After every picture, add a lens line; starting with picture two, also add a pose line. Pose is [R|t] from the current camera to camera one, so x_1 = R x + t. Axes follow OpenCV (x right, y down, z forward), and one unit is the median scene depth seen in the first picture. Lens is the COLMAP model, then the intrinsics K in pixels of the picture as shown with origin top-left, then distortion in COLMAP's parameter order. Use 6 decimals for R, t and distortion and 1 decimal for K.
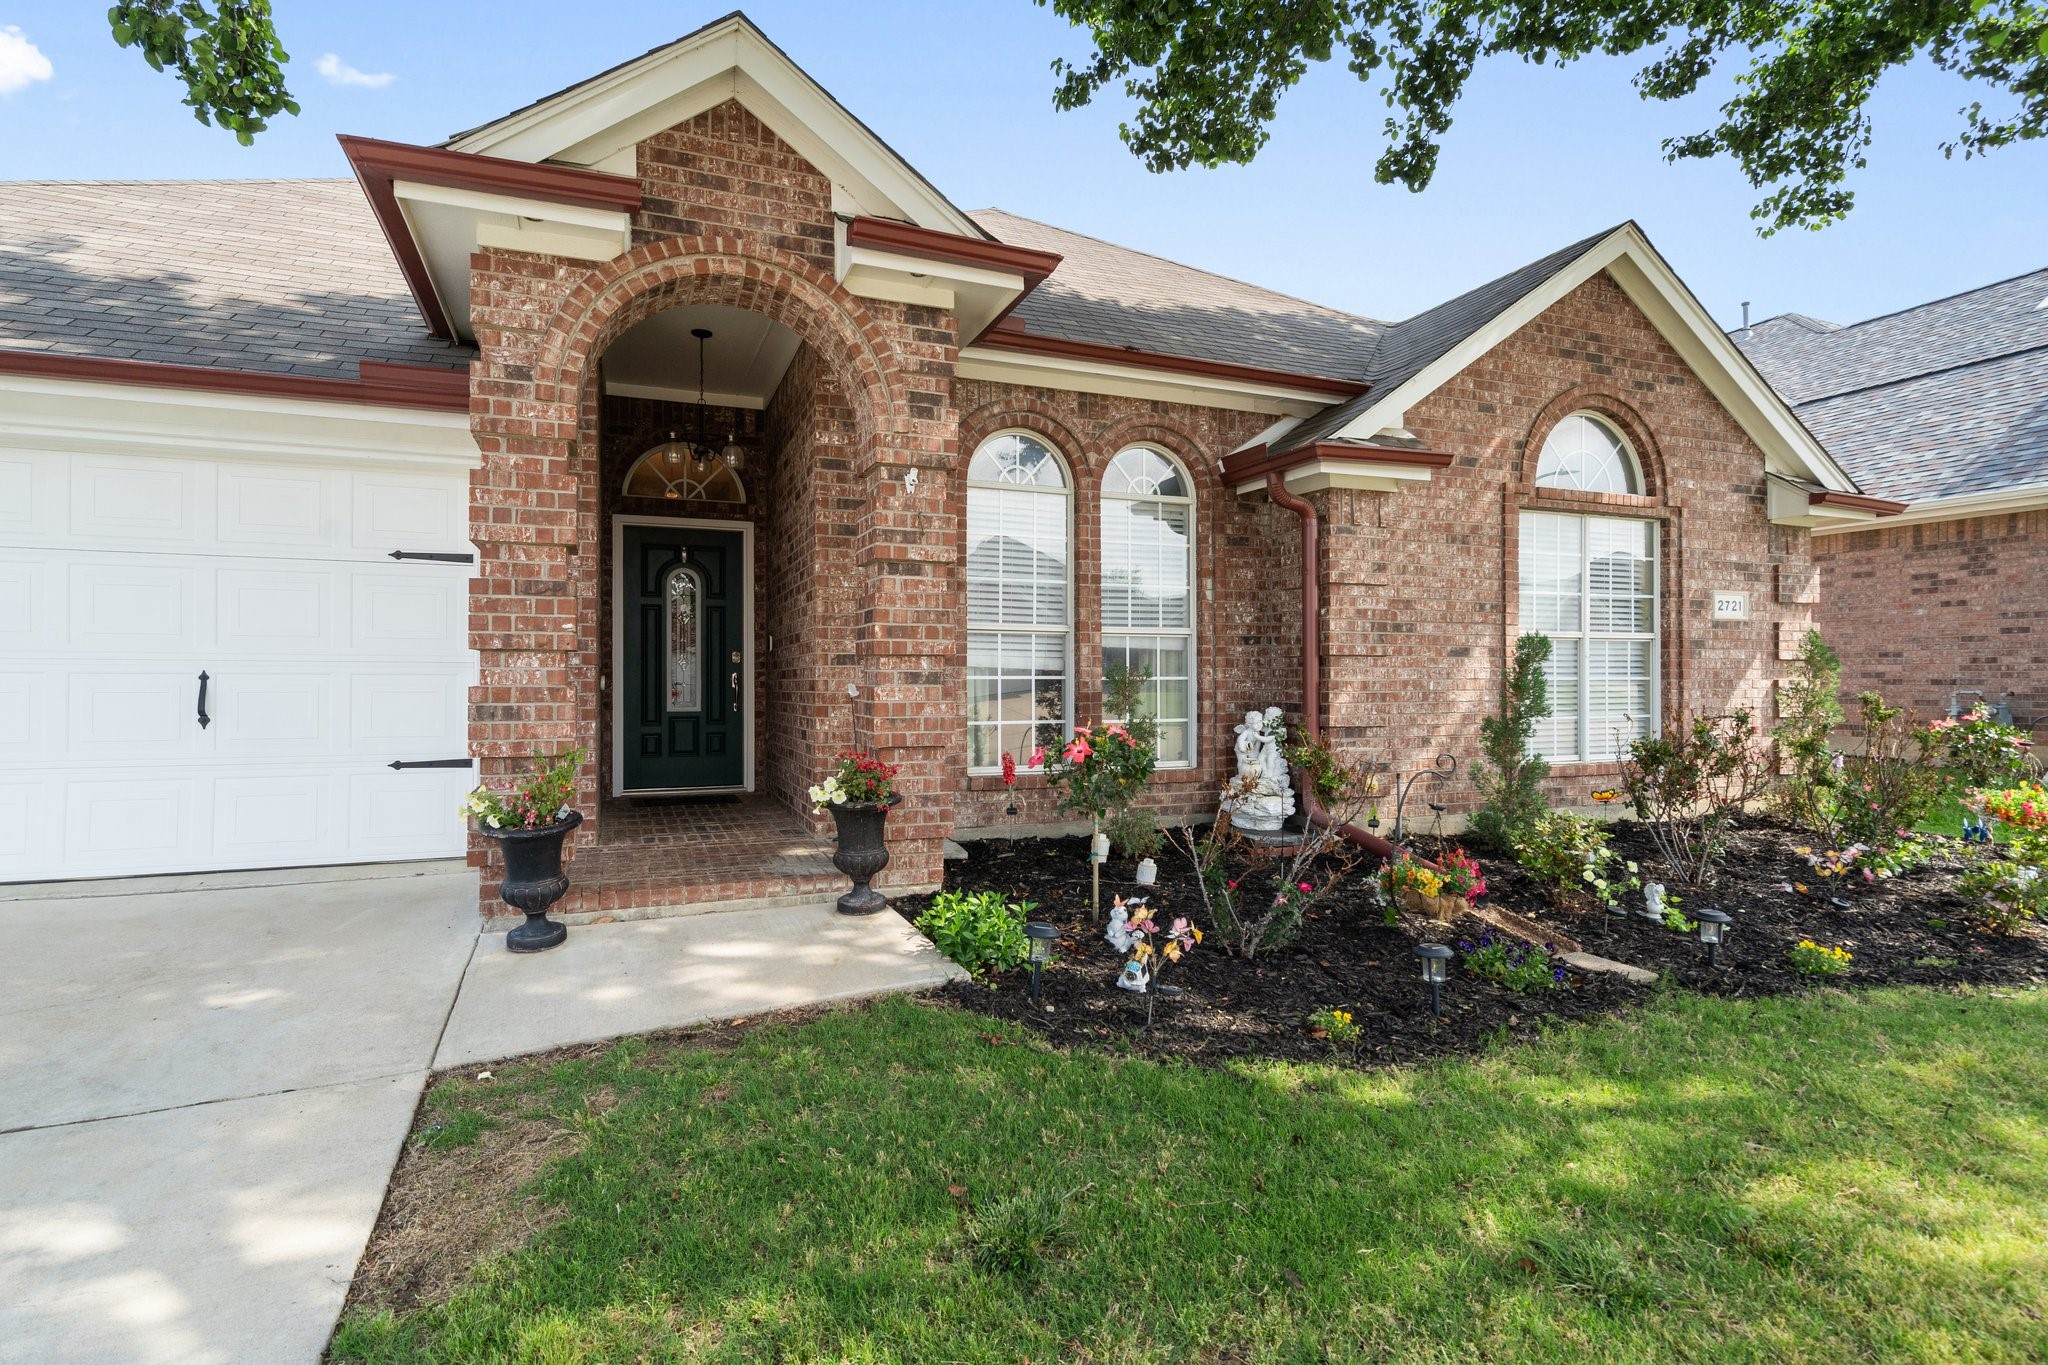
lens RADIAL K [[1010.9, 0, 1023.9], [0, 1010.9, 674.2], [0, 0, 1]] dist [-0.001195, 0.000836]
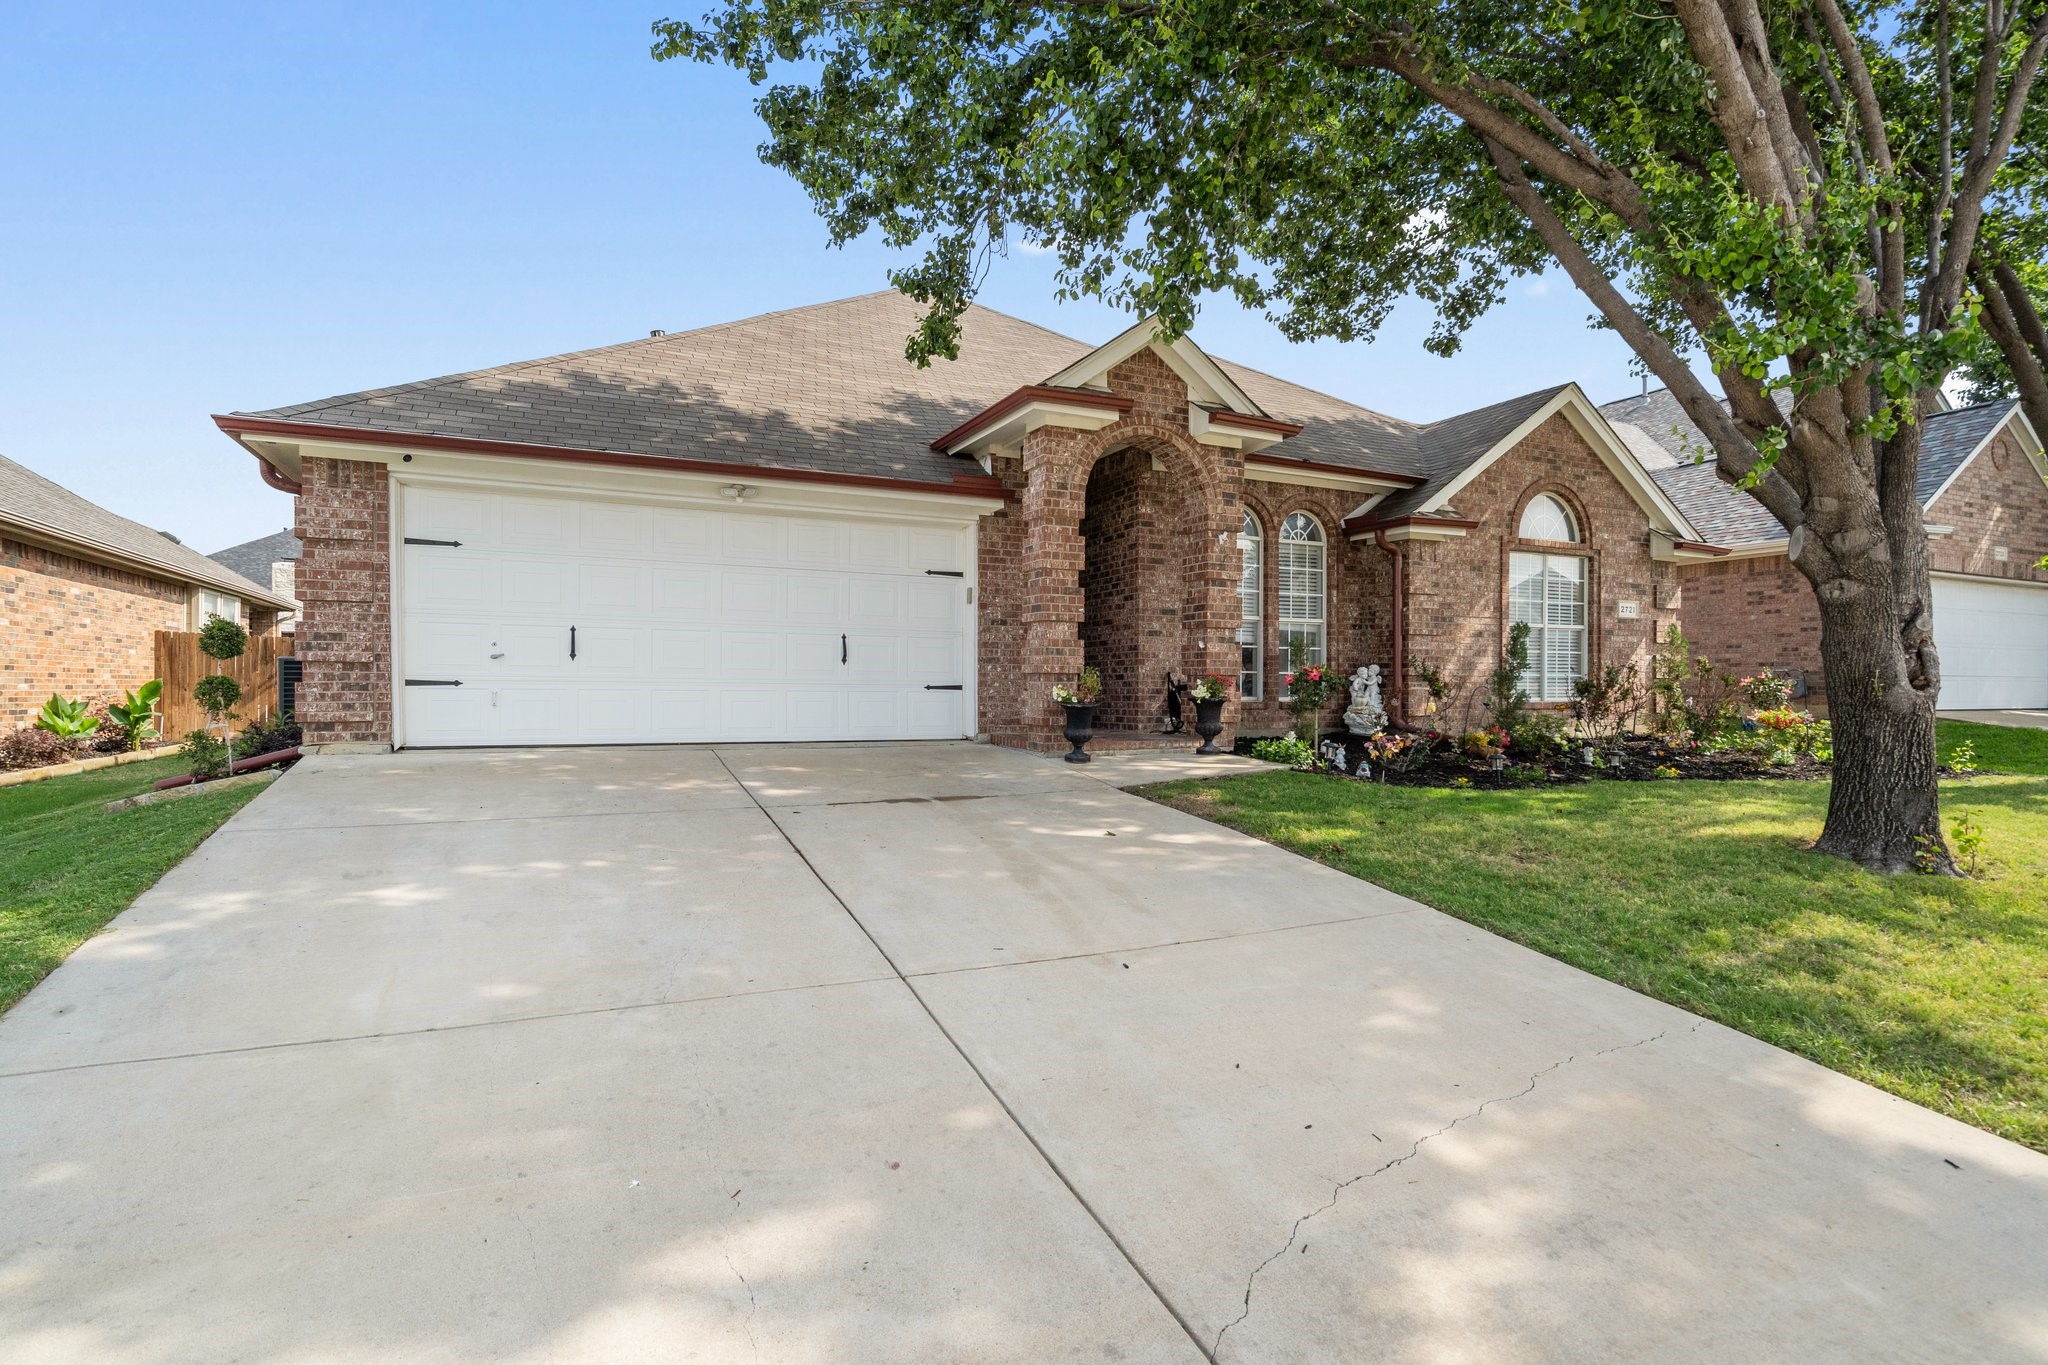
lens RADIAL K [[989.1, 0, 1040.4], [0, 989.1, 688.1], [0, 0, 1]] dist [0.001344, 0.000690]
pose [[0.997565, 0.003159, 0.069678, -0.430707], [-0.003568, 0.999977, 0.005742, 0.063457], [-0.069659, -0.005976, 0.997553, -0.634510]]
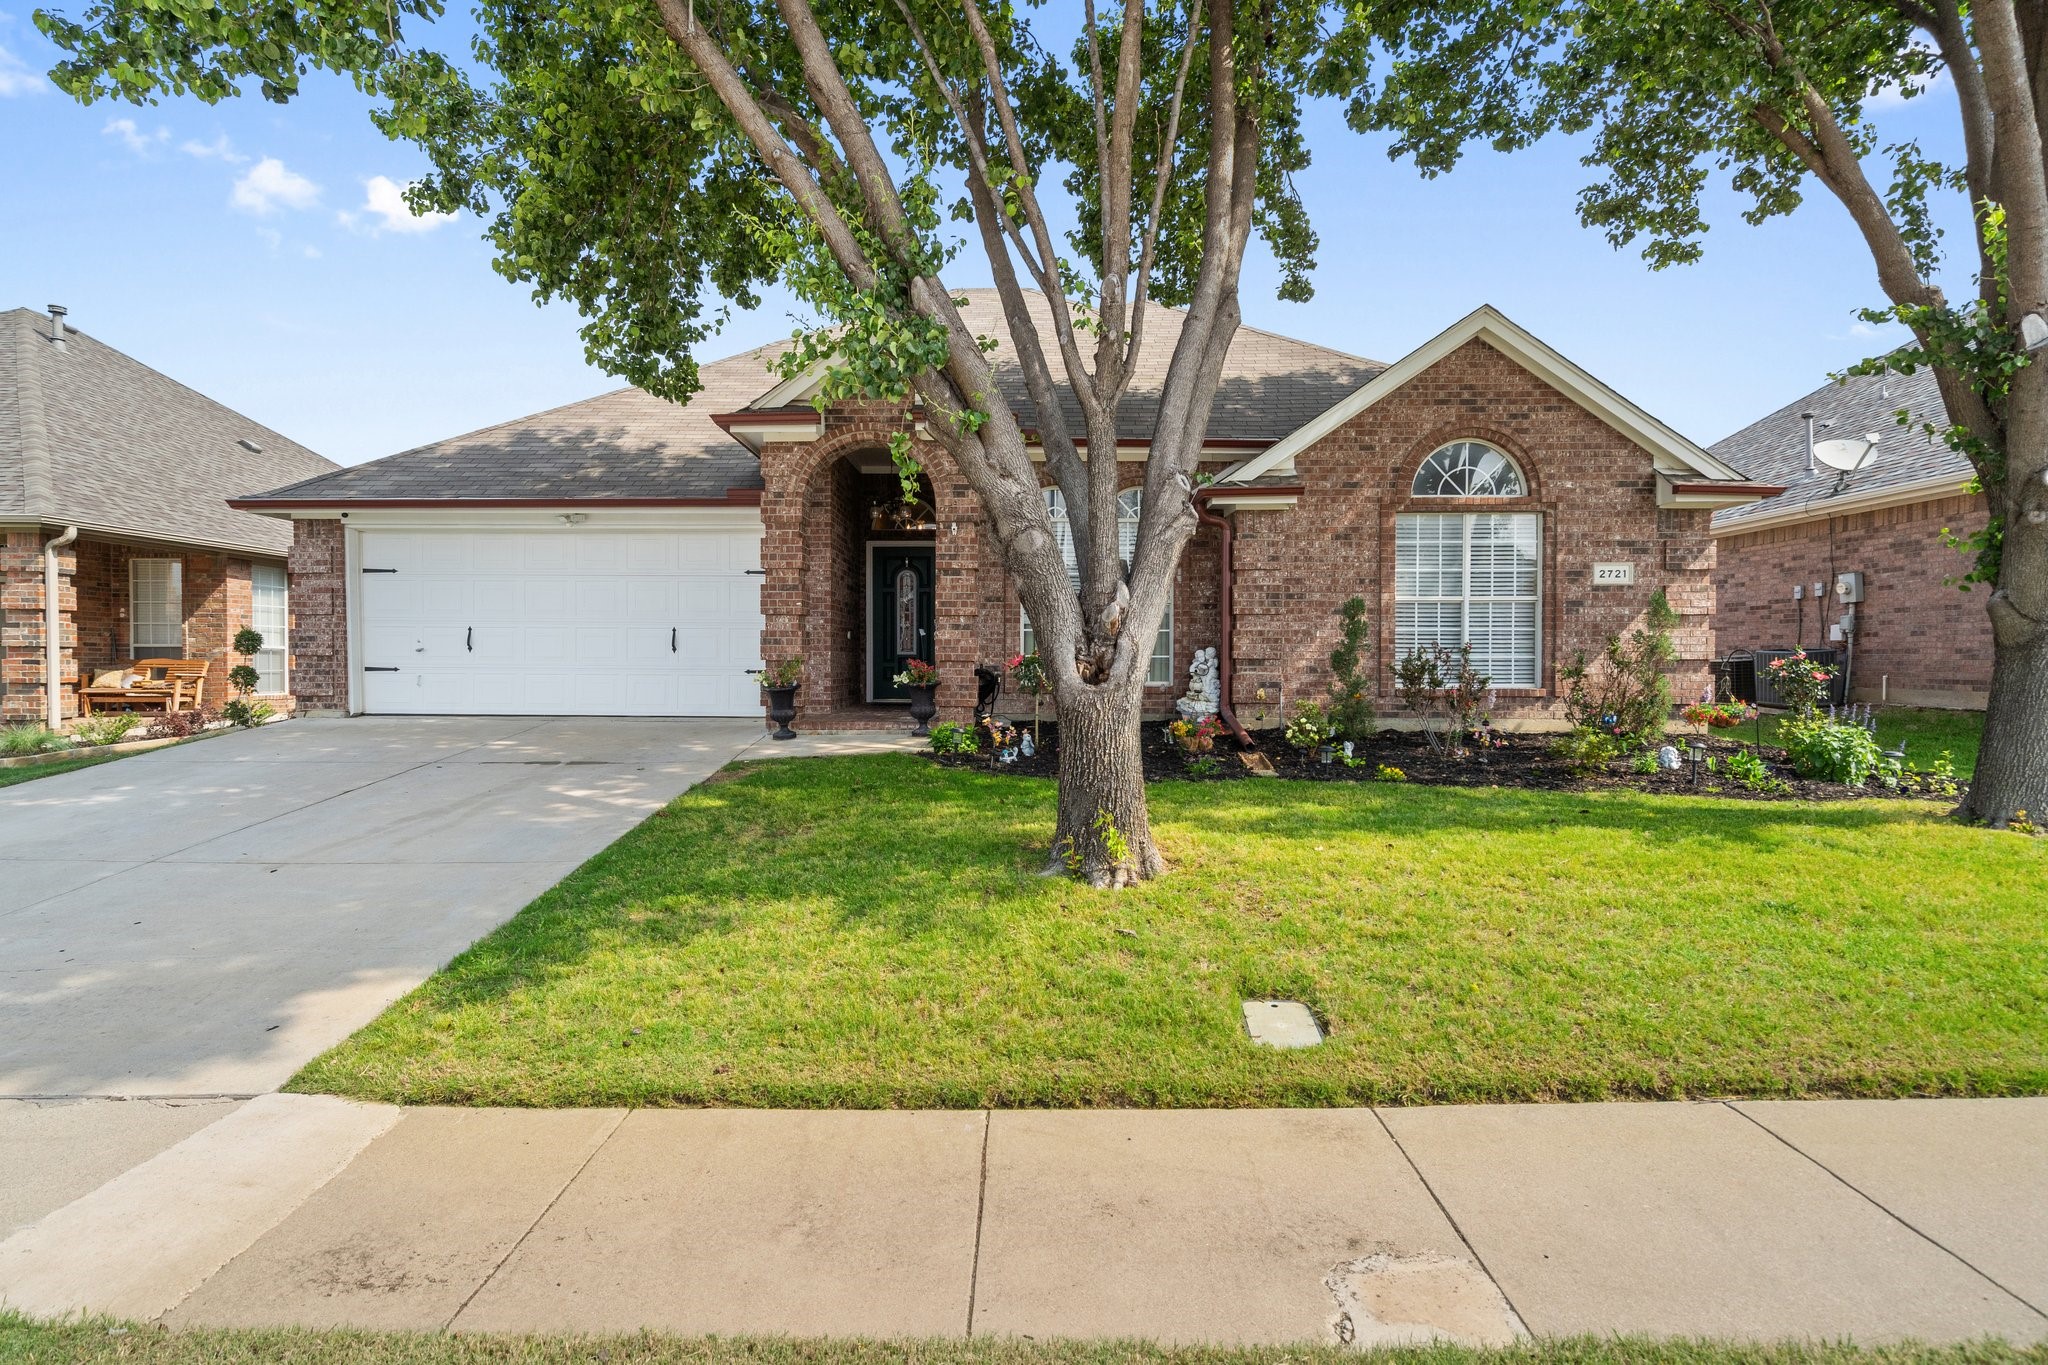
lens RADIAL K [[1064.5, 0, 1024.0], [0, 1064.5, 682.5], [0, 0, 1]] dist [-0.000053, 0.000364]
pose [[0.925582, 0.008542, -0.378451, 0.599266], [0.000319, 0.999727, 0.023345, 0.047692], [0.378548, -0.021729, 0.925327, -0.668264]]
